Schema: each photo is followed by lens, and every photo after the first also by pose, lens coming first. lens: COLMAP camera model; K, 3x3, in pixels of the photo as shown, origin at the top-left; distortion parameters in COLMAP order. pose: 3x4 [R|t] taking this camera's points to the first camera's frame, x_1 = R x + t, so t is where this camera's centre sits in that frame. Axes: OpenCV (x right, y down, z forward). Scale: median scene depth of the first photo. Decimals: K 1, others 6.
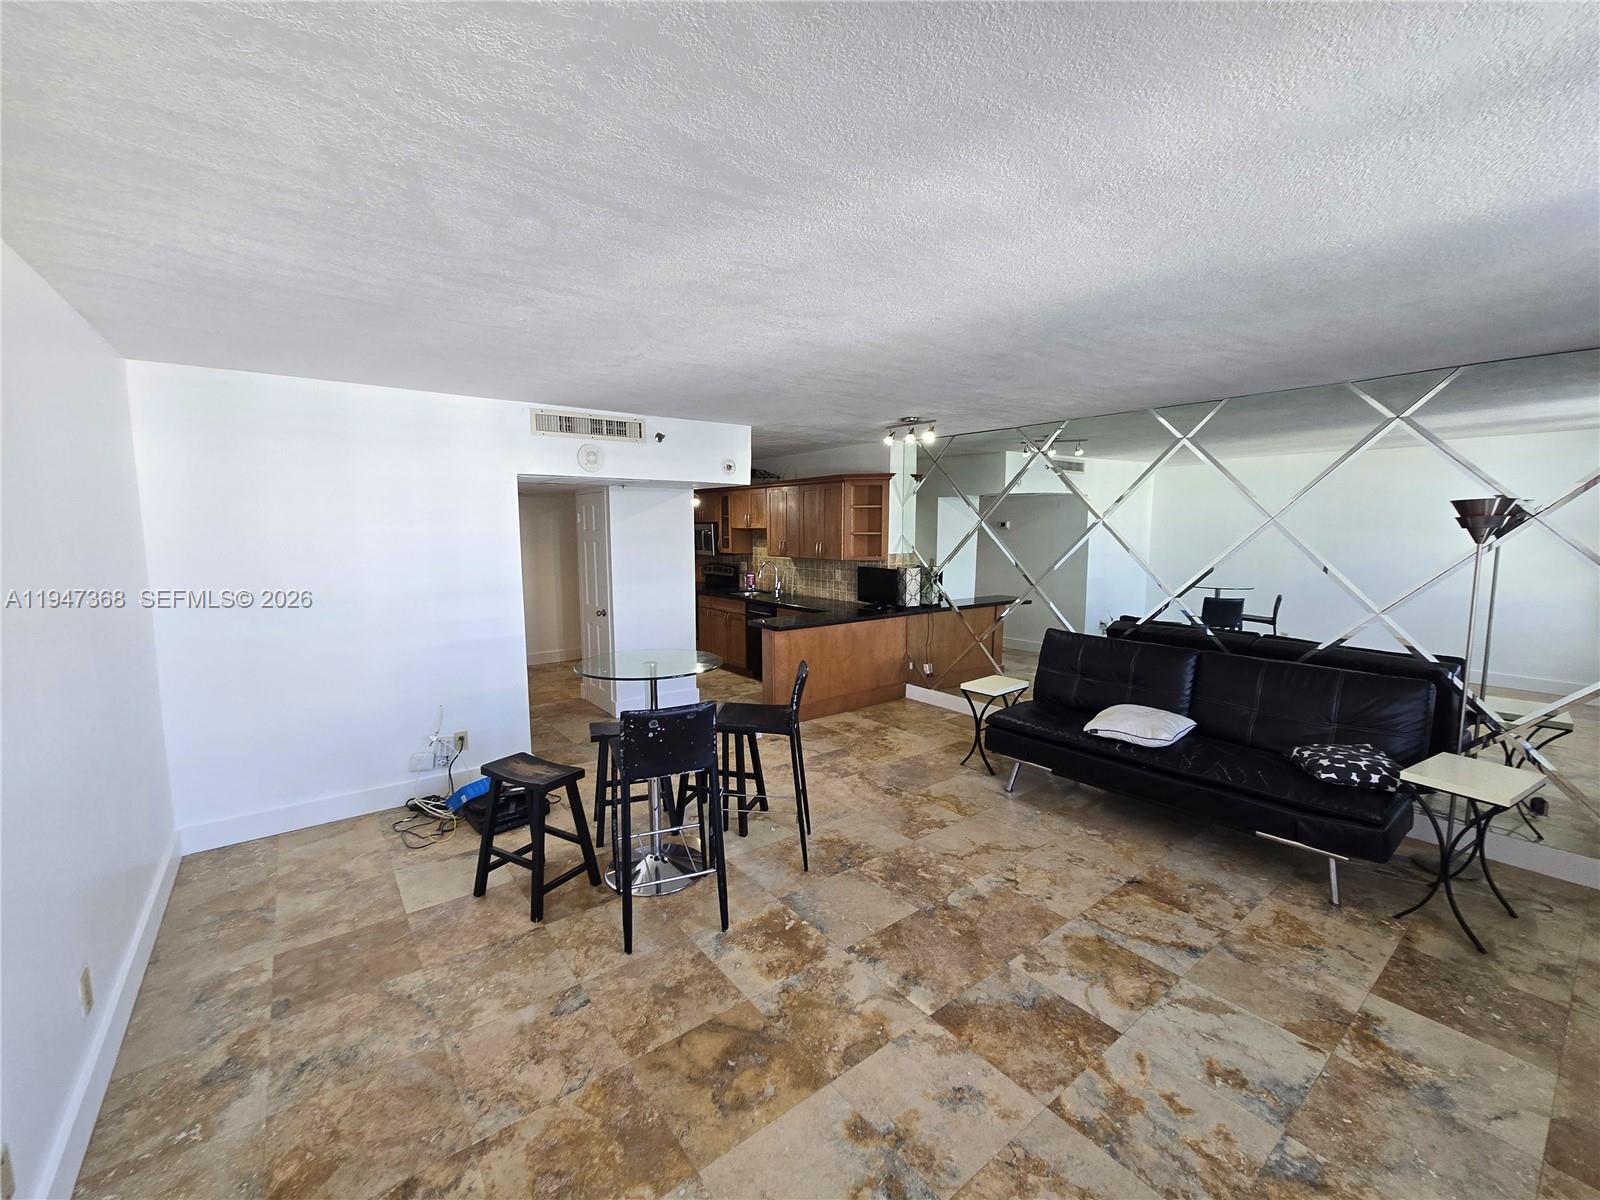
lens RADIAL K [[655.0, 0, 800.5], [0, 655.0, 600.7], [0, 0, 1]] dist [-0.001821, 0.000329]
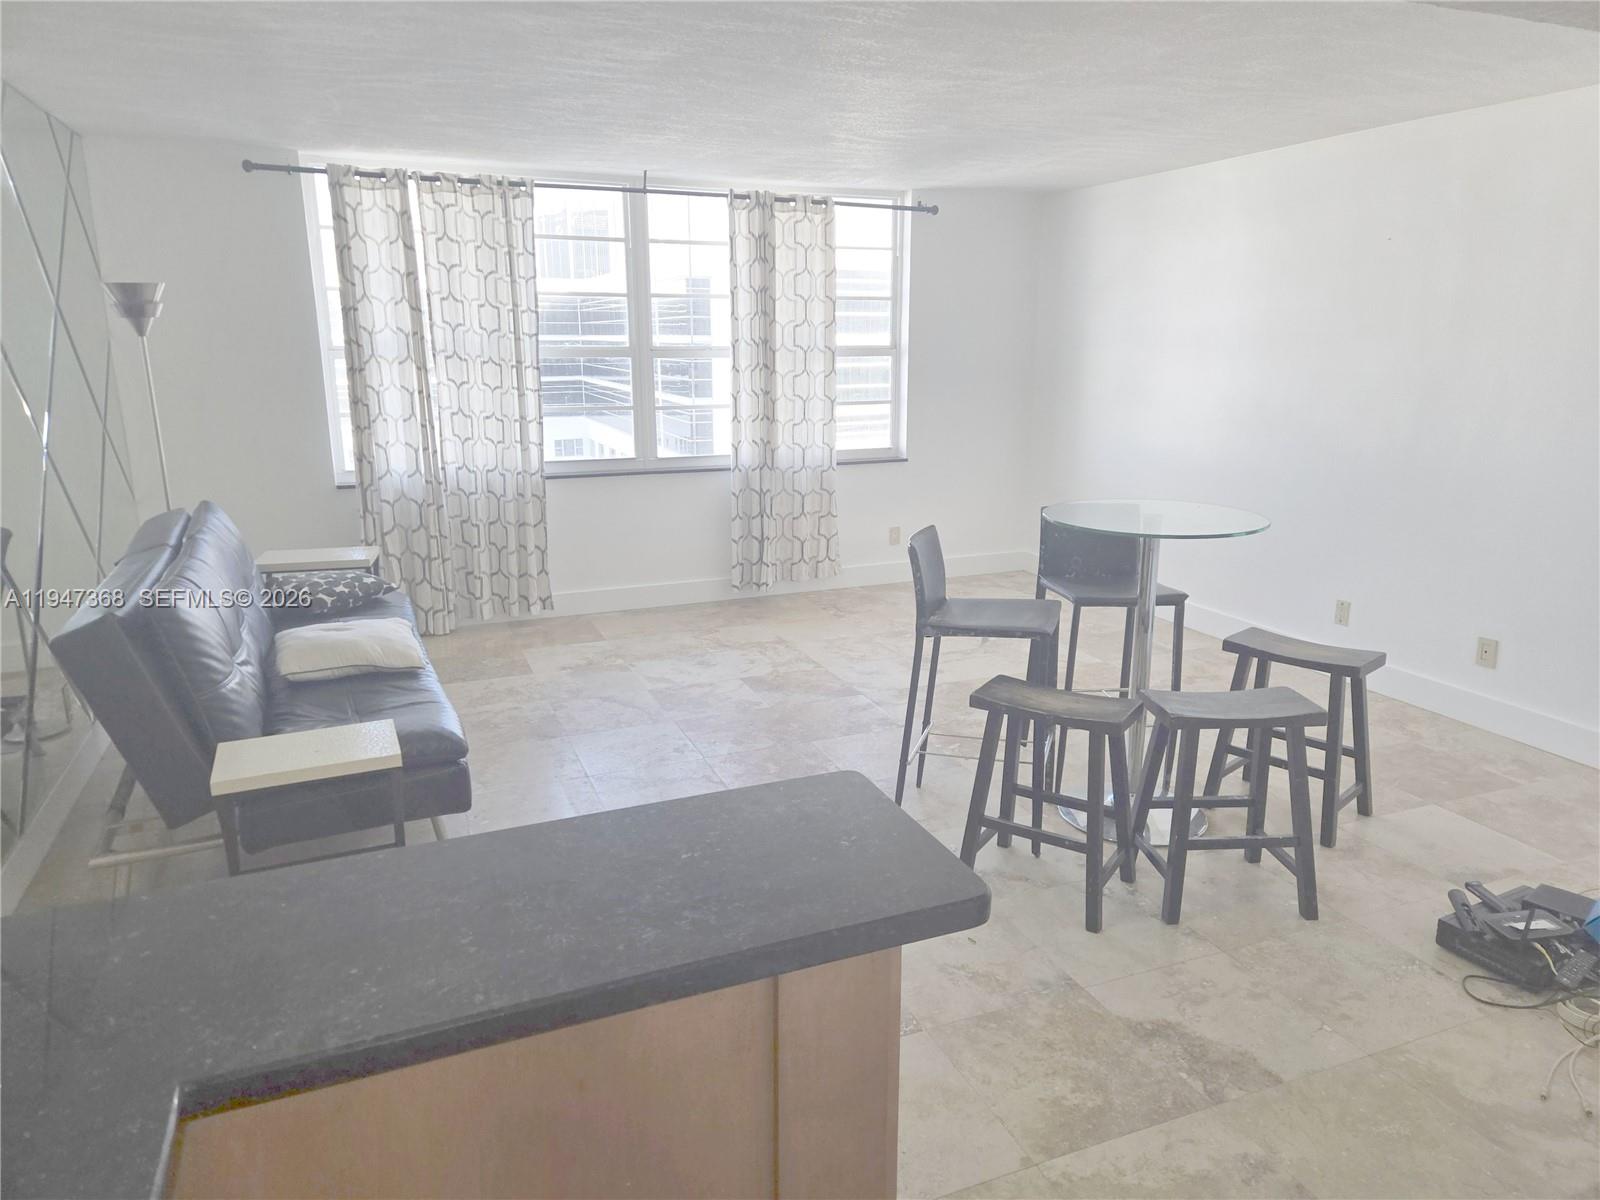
lens RADIAL K [[1061.0, 0, 813.5], [0, 1061.0, 586.4], [0, 0, 1]] dist [0.048230, 0.000294]
pose [[-0.966757, -0.056872, 0.249291, -0.234771], [0.030976, 0.941721, 0.334967, -0.302008], [-0.253812, 0.331554, -0.908654, 2.938367]]
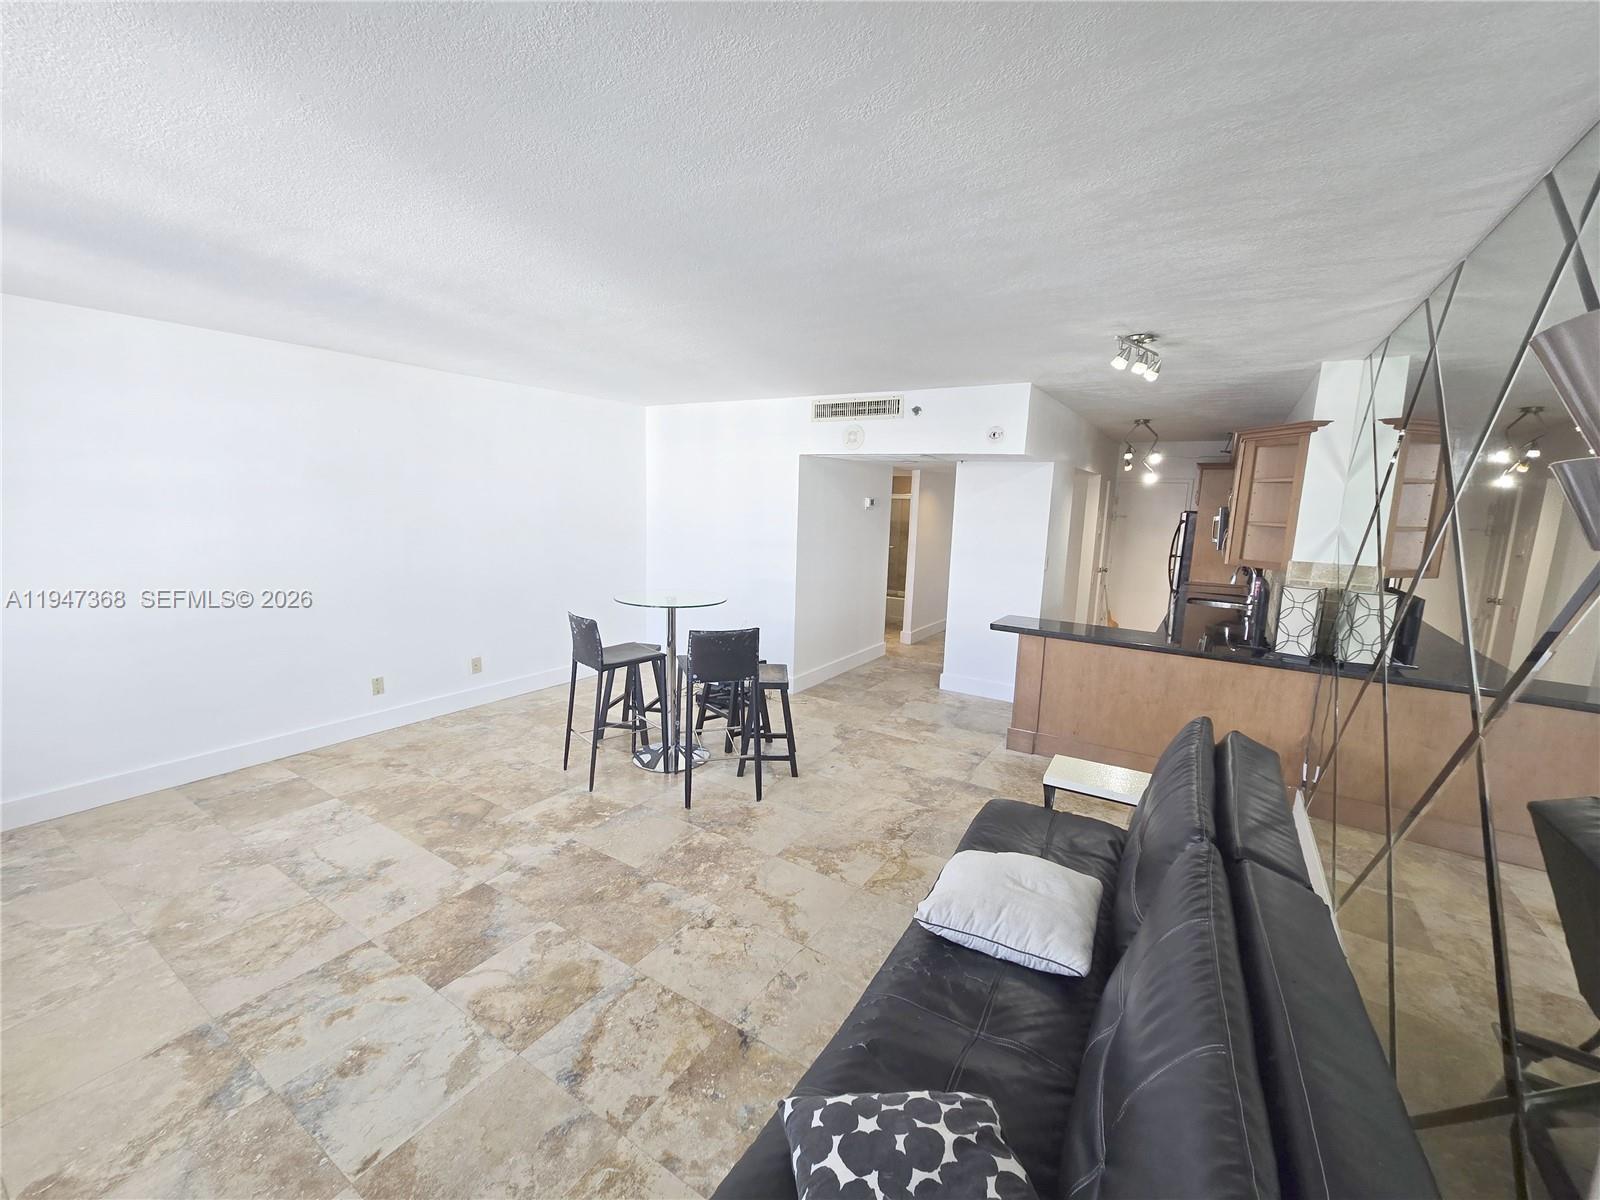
lens RADIAL K [[655.0, 0, 804.8], [0, 655.0, 600.0], [0, 0, 1]] dist [-0.001821, 0.000329]
pose [[0.342942, 0.159473, -0.925721, 1.480984], [-0.139908, 0.983164, 0.117538, -0.125255], [0.928879, 0.089206, 0.359480, 1.079423]]
